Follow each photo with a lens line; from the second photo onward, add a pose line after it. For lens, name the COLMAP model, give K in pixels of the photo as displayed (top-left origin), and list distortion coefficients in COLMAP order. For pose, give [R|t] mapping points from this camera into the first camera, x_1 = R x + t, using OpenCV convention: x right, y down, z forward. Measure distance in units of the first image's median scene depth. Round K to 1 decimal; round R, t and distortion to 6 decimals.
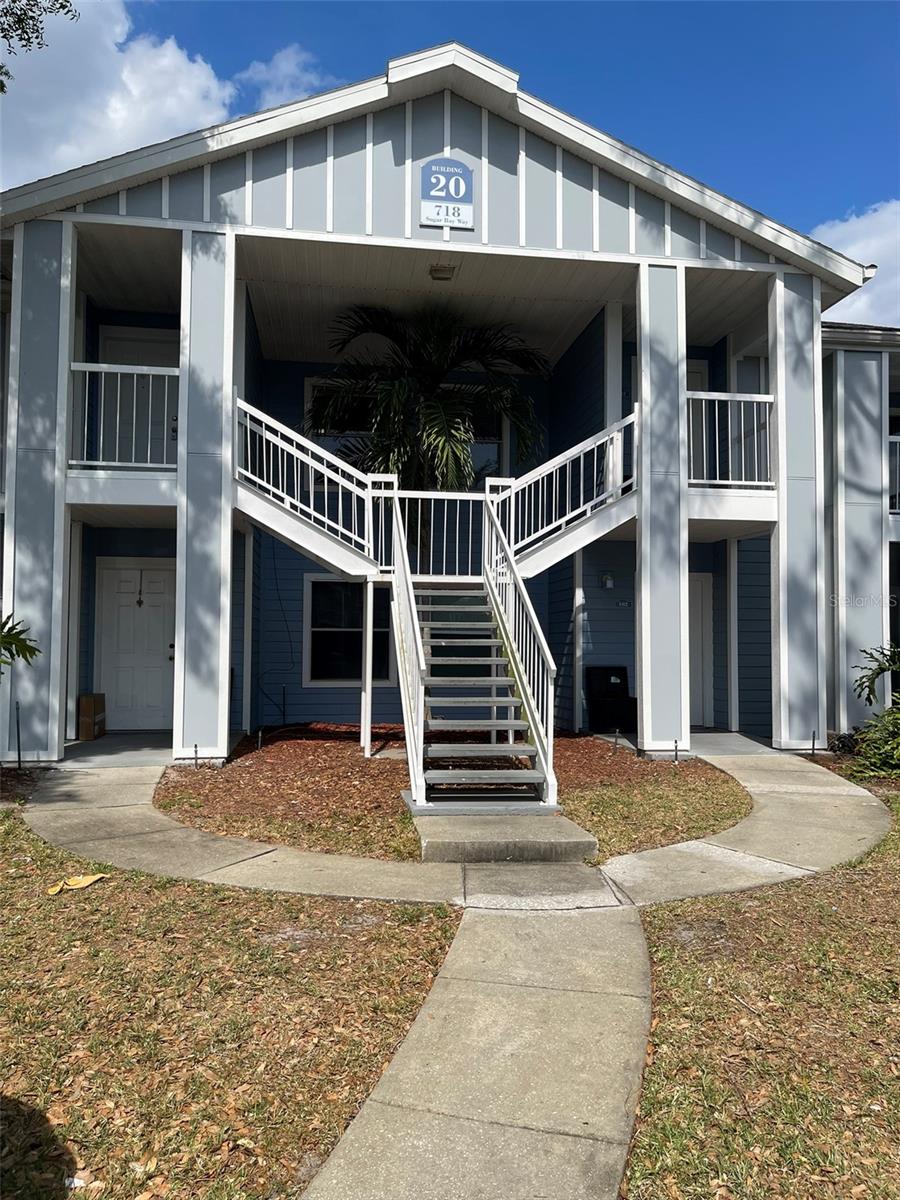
lens RADIAL K [[908.3, 0, 447.6], [0, 908.3, 608.0], [0, 0, 1]] dist [0.071257, -0.088428]
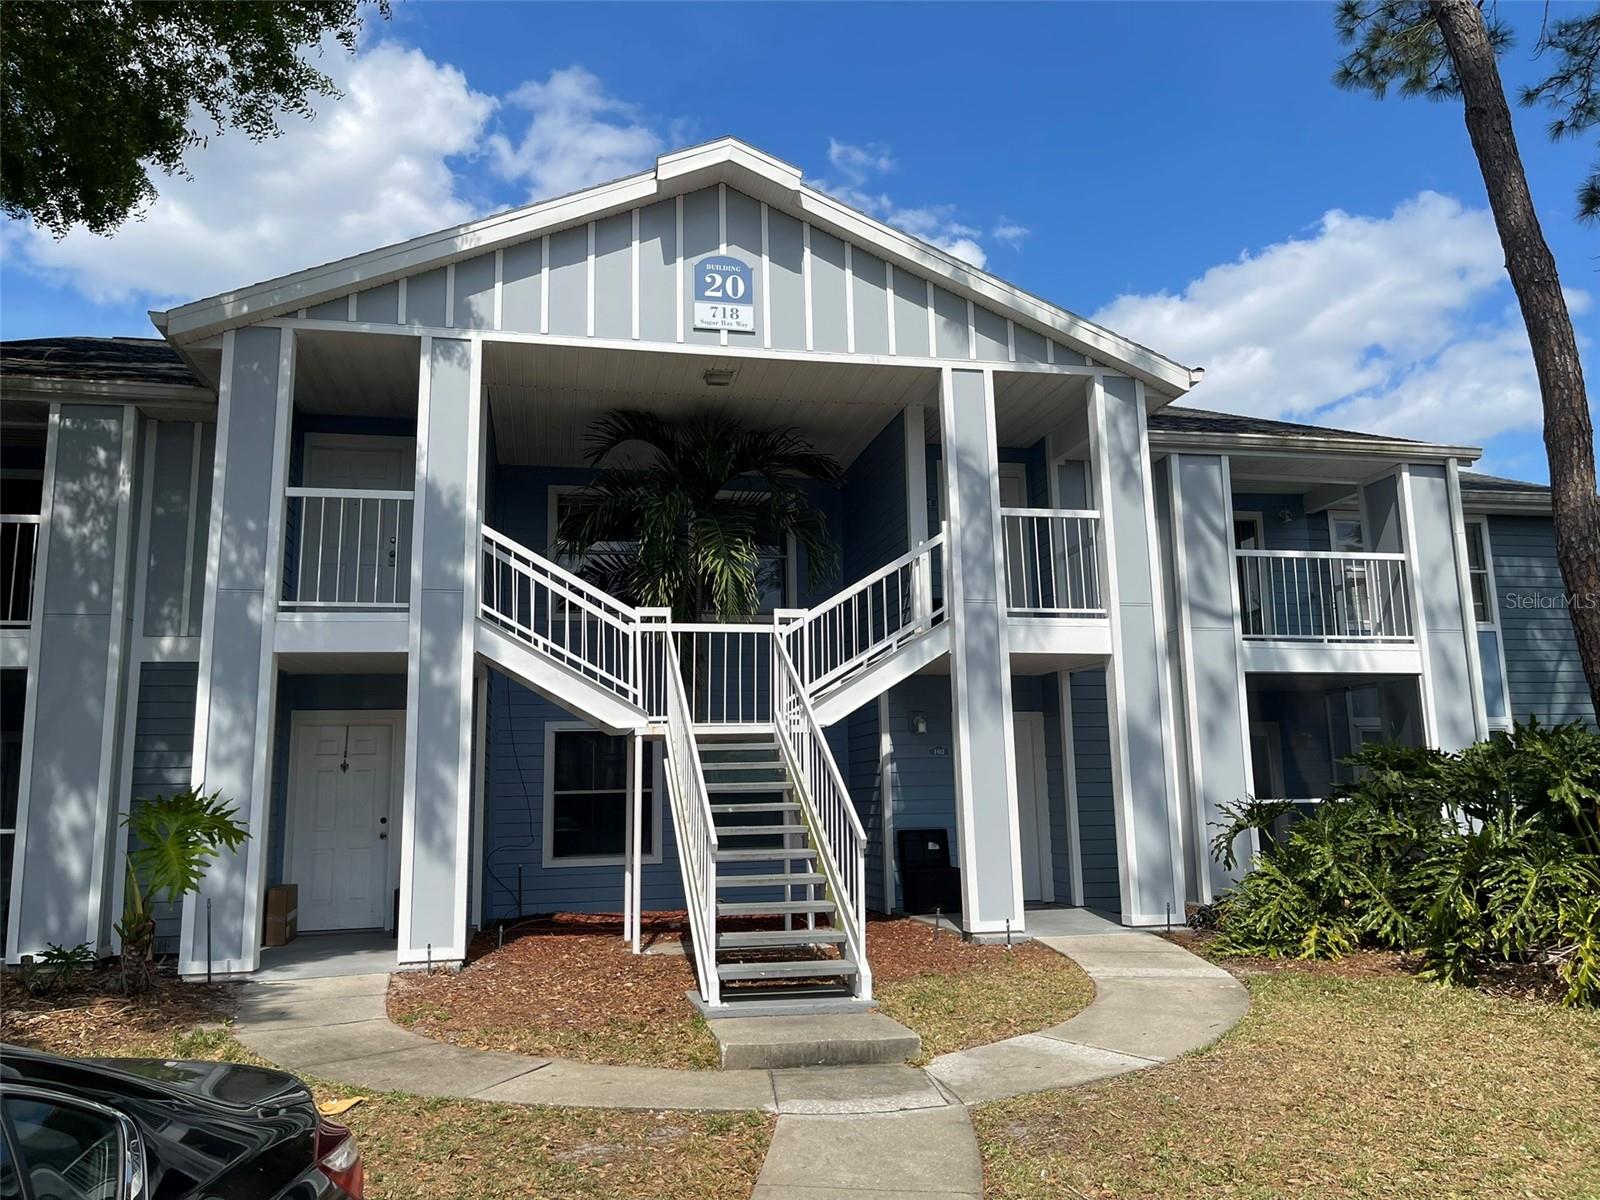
lens RADIAL K [[1211.1, 0, 791.3], [0, 1211.1, 598.5], [0, 0, 1]] dist [0.071257, -0.088428]
pose [[0.997358, -0.014184, 0.071241, -0.022998], [0.022824, 0.992270, -0.121979, -0.014887], [-0.068960, 0.123282, 0.989973, -0.126749]]
